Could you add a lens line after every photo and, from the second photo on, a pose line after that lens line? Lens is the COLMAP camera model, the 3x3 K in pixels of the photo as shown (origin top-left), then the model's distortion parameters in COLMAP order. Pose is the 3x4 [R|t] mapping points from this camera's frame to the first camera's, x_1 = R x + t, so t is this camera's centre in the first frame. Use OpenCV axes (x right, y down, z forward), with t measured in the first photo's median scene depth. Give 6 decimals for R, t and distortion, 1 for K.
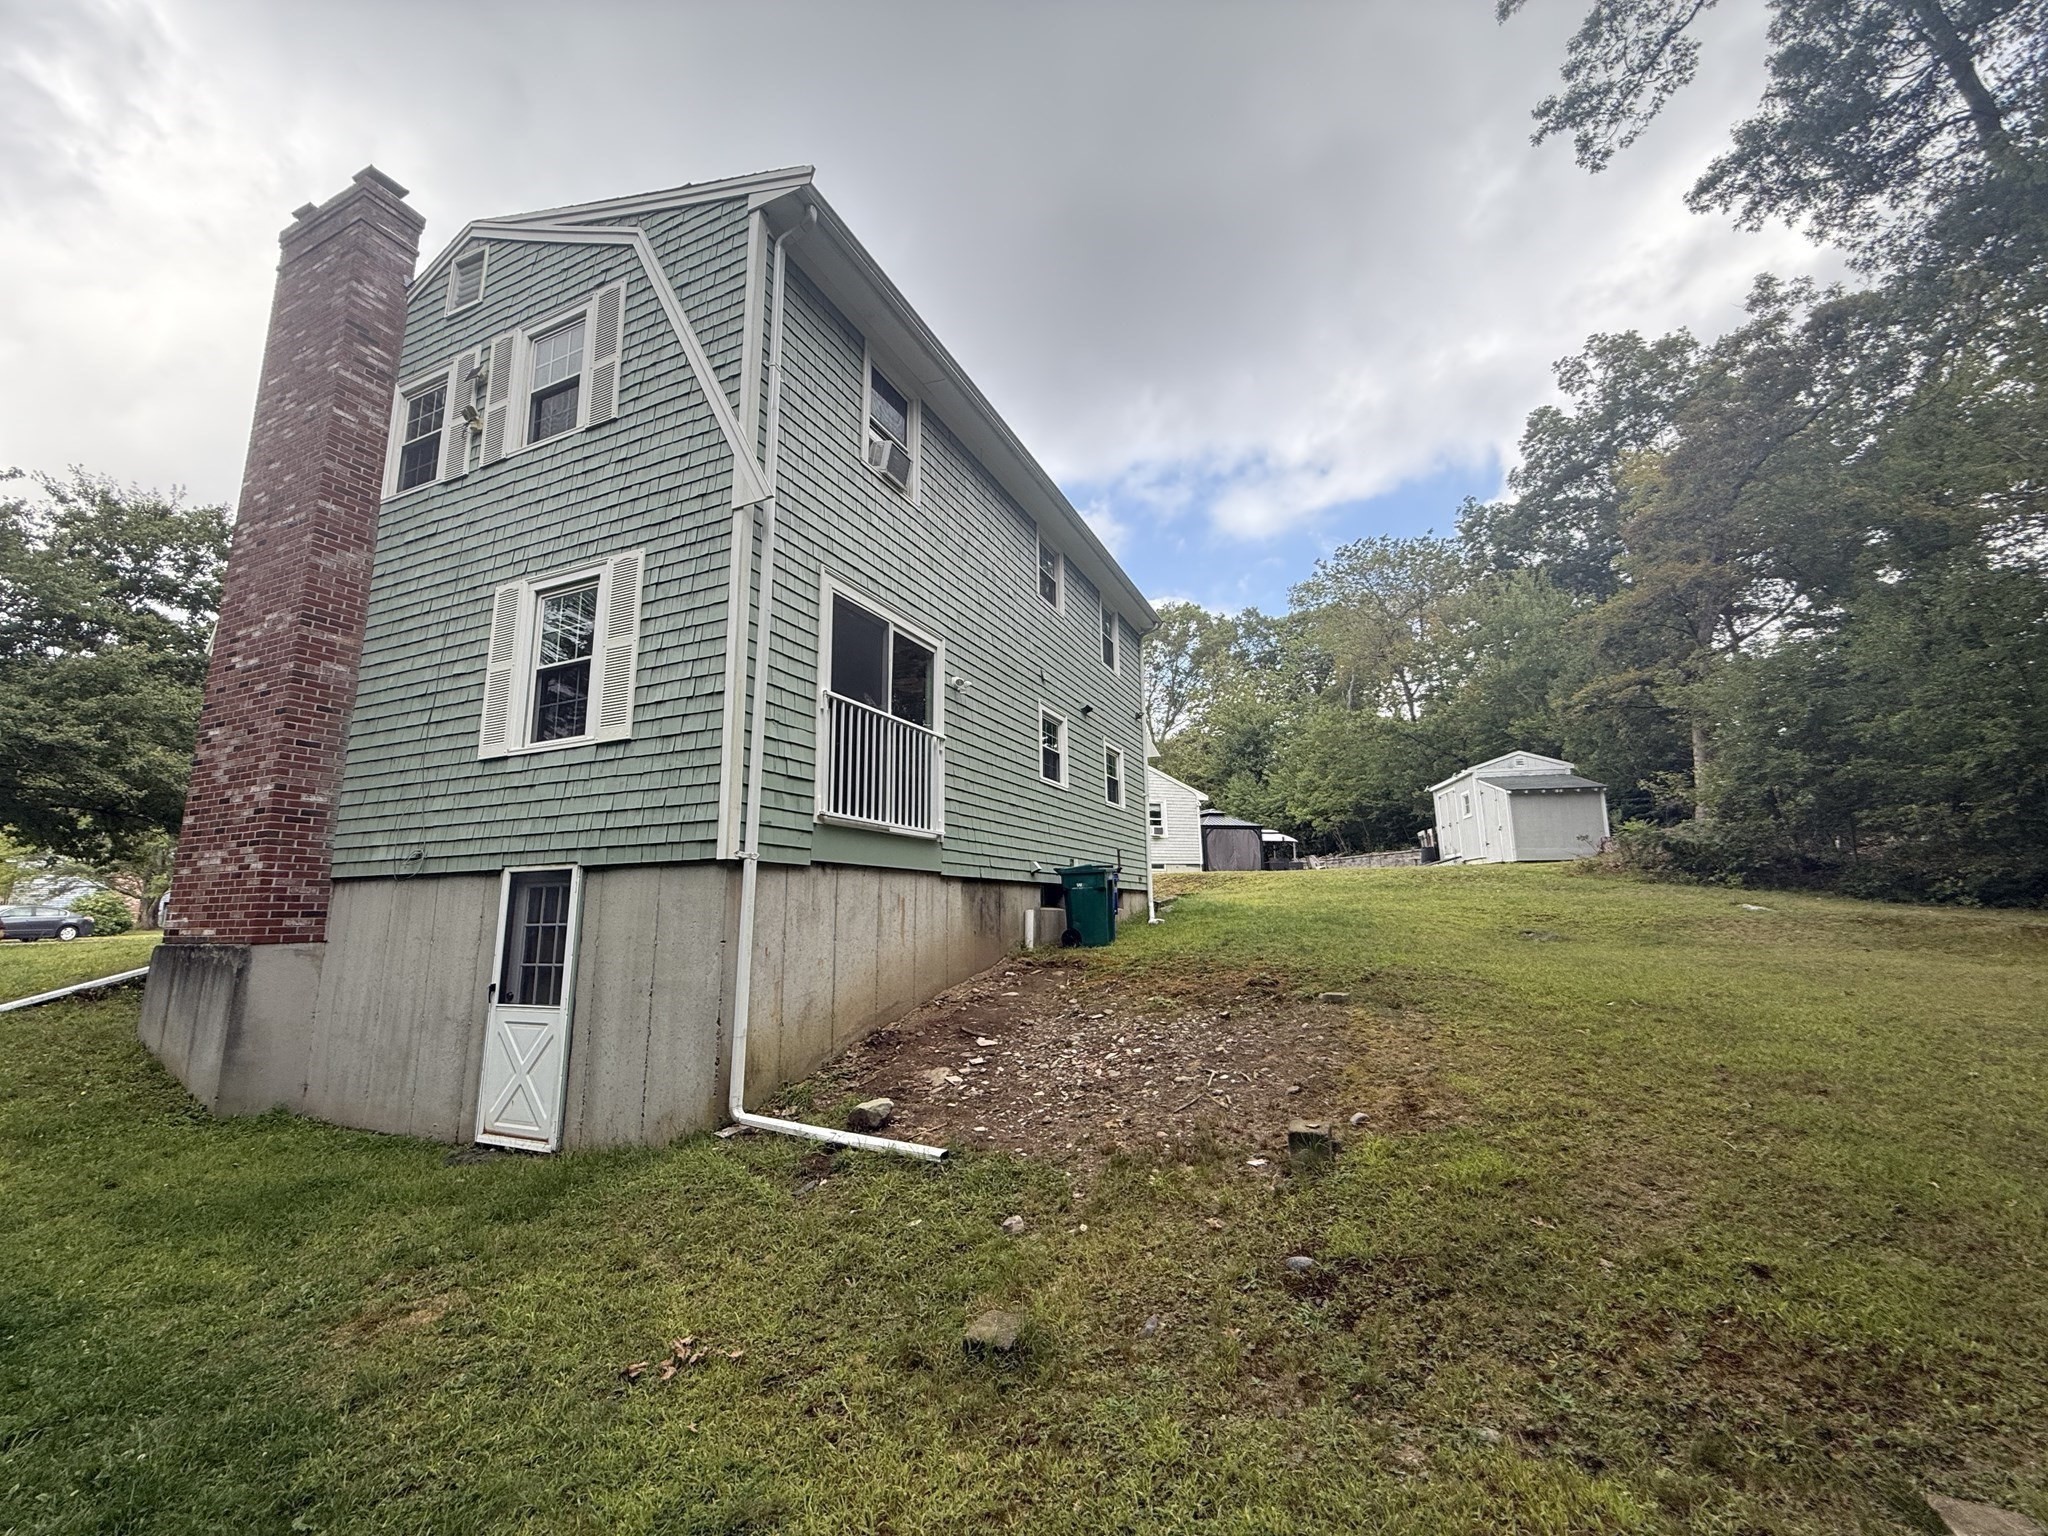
lens RADIAL K [[815.2, 0, 1024.0], [0, 815.2, 768.0], [0, 0, 1]] dist [-0.002329, -0.000184]
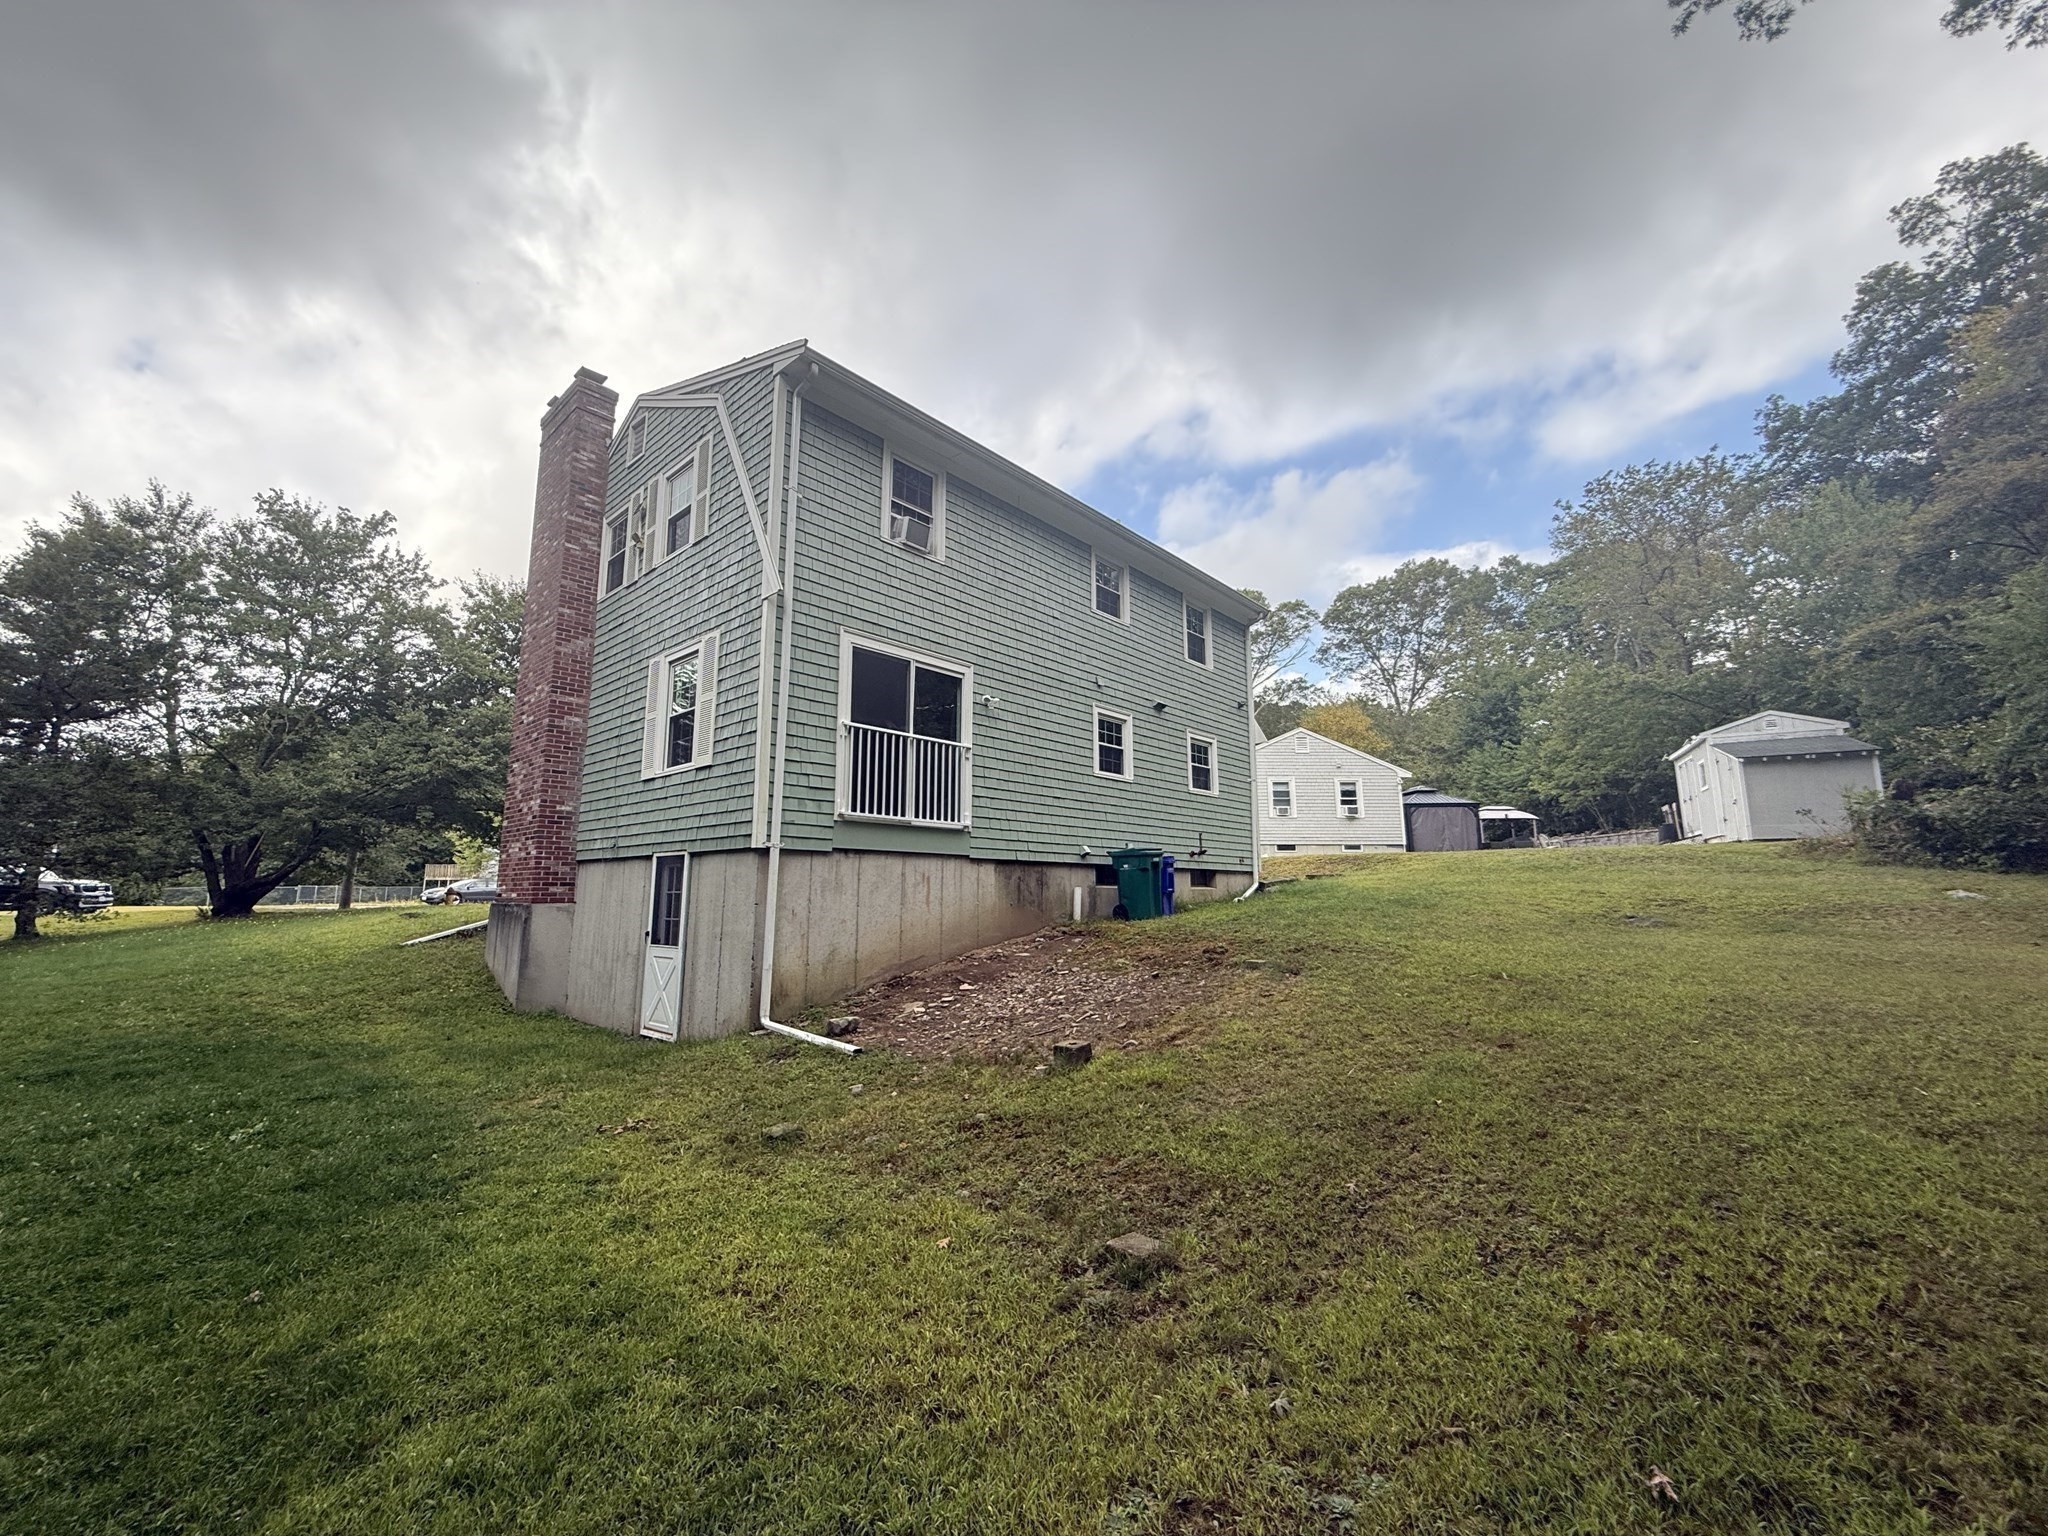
lens RADIAL K [[824.1, 0, 1024.0], [0, 824.1, 768.0], [0, 0, 1]] dist [0.000058, -0.003270]
pose [[0.948871, -0.035144, -0.313703, 0.402868], [0.042620, 0.998947, 0.017002, -0.025041], [0.312775, -0.029503, 0.949369, -0.174356]]
